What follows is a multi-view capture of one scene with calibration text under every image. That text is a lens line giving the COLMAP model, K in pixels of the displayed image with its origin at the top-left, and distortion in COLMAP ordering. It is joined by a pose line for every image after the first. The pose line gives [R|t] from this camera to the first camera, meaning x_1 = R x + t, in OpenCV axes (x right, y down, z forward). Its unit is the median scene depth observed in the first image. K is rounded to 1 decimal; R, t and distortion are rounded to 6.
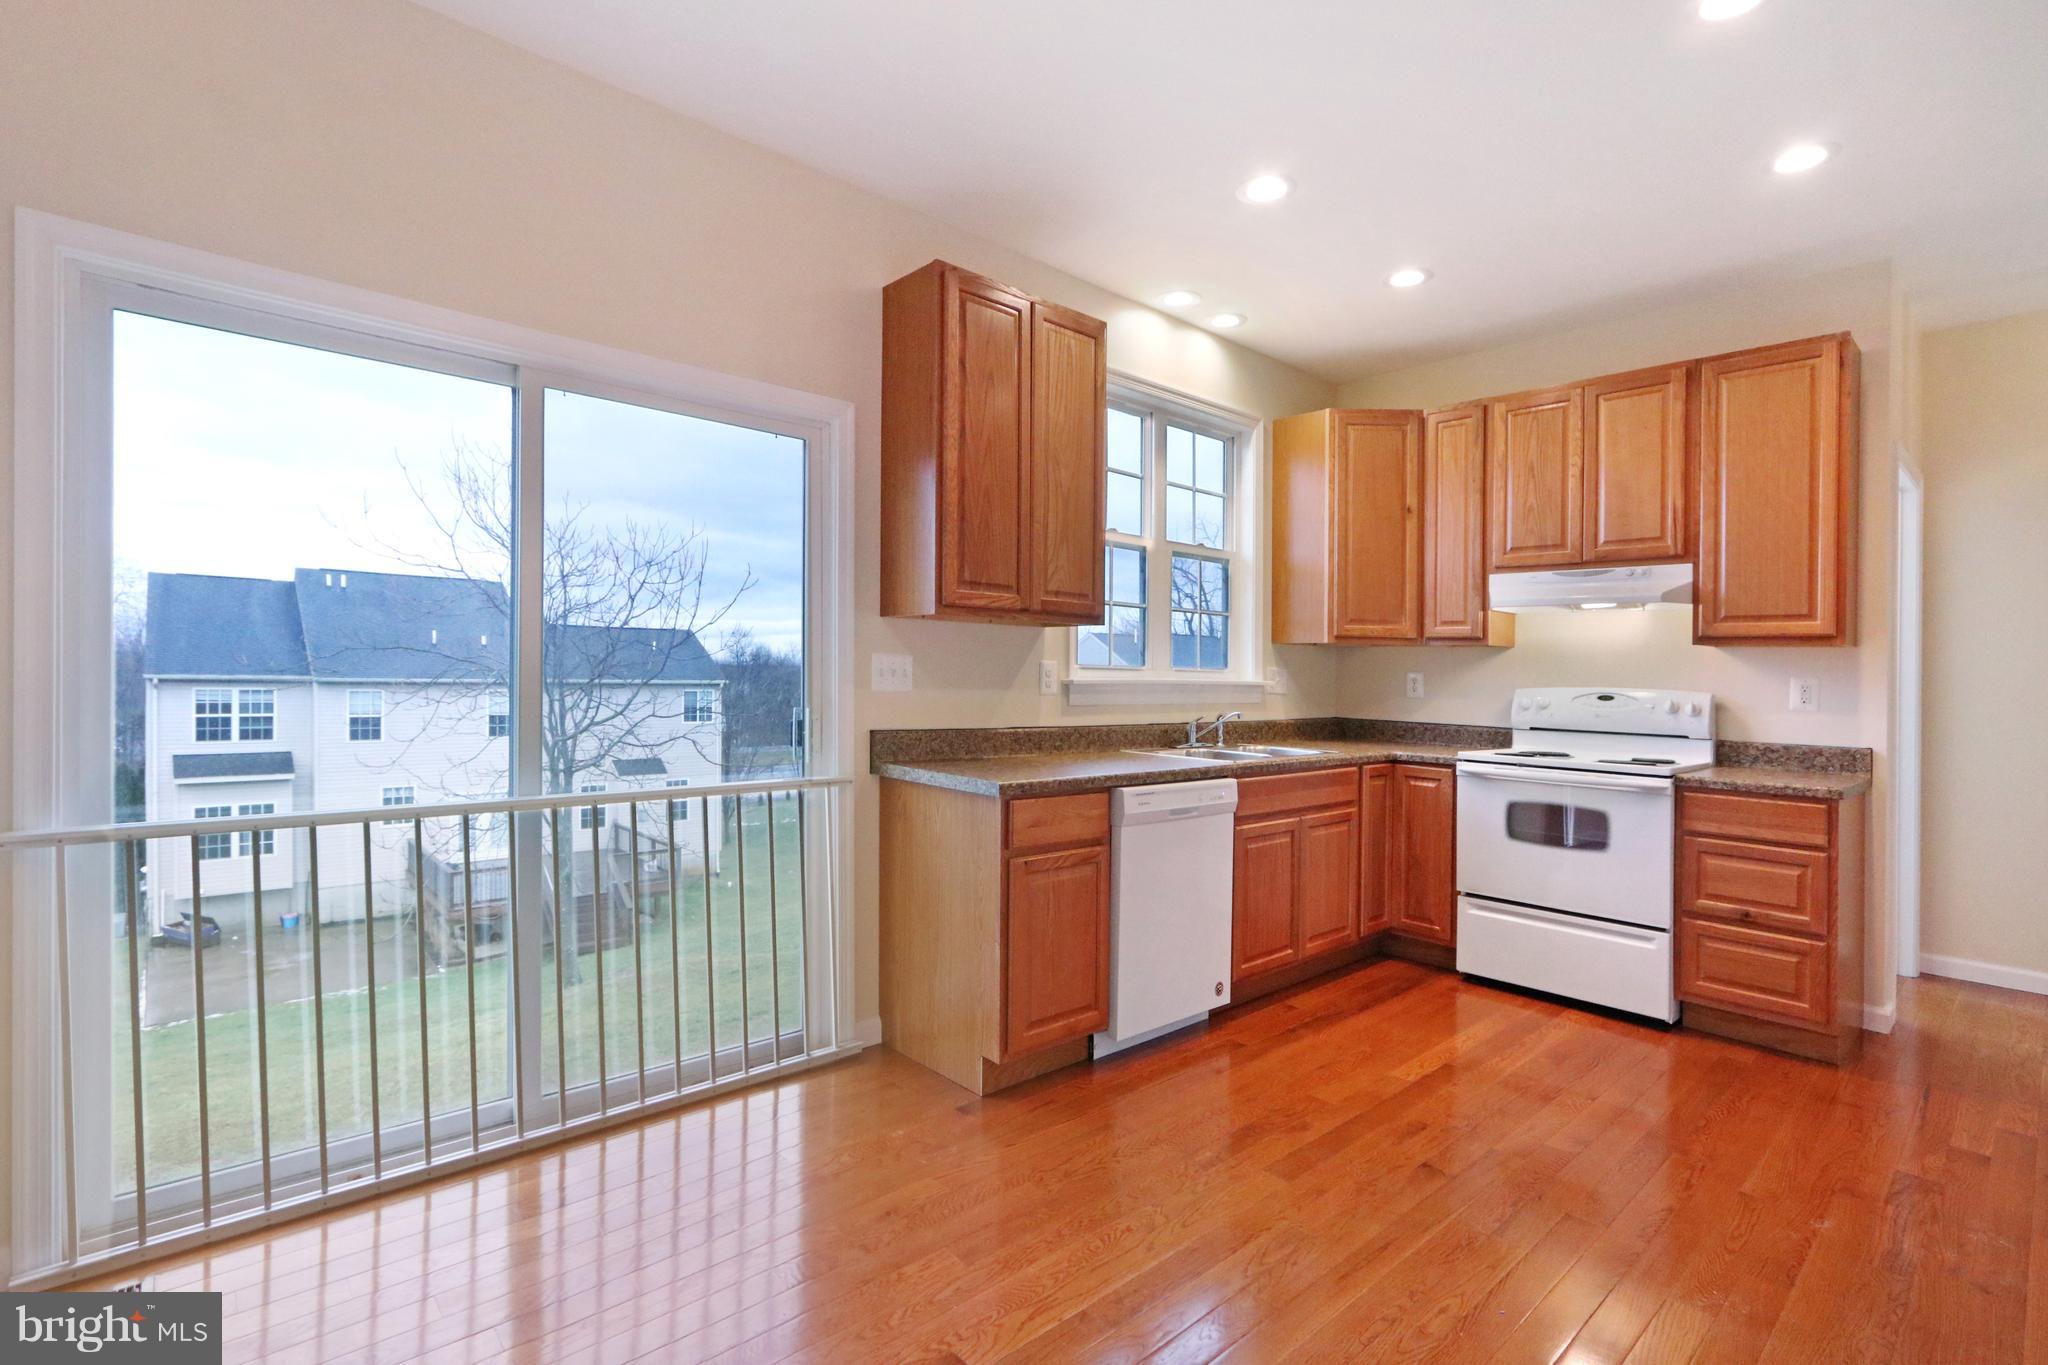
lens RADIAL K [[975.6, 0, 1024.0], [0, 975.6, 682.5], [0, 0, 1]] dist [-0.034854, -0.000534]
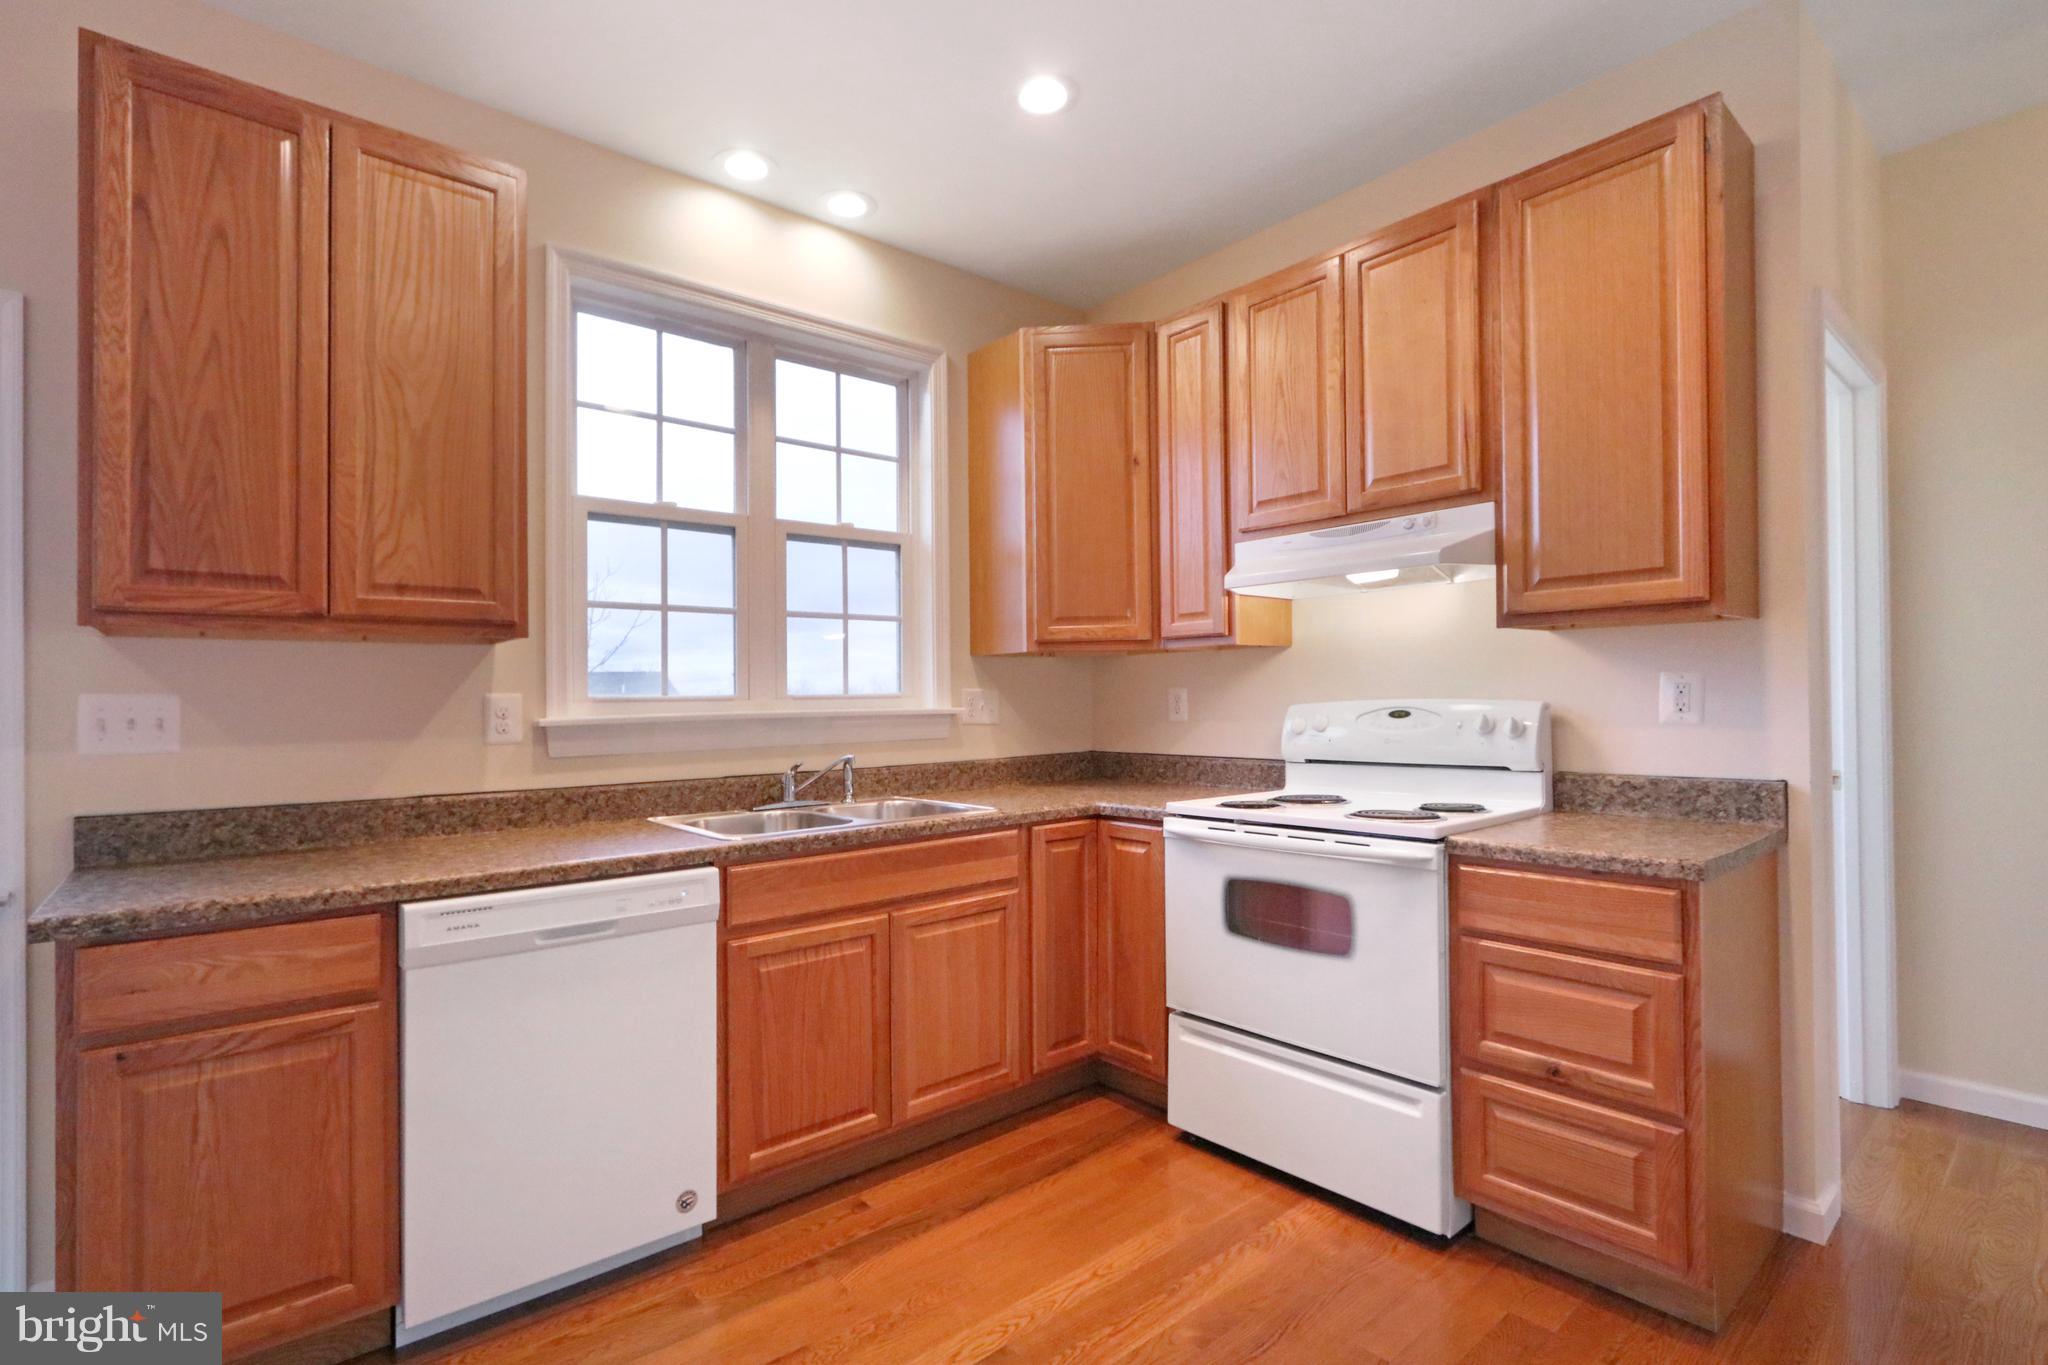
lens RADIAL K [[943.0, 0, 1019.7], [0, 943.0, 727.5], [0, 0, 1]] dist [-0.027820, 0.000589]
pose [[0.998346, -0.038776, -0.042458, 0.398502], [0.039509, 0.999082, 0.016577, 0.004311], [0.041776, -0.018227, 0.998961, 0.355545]]
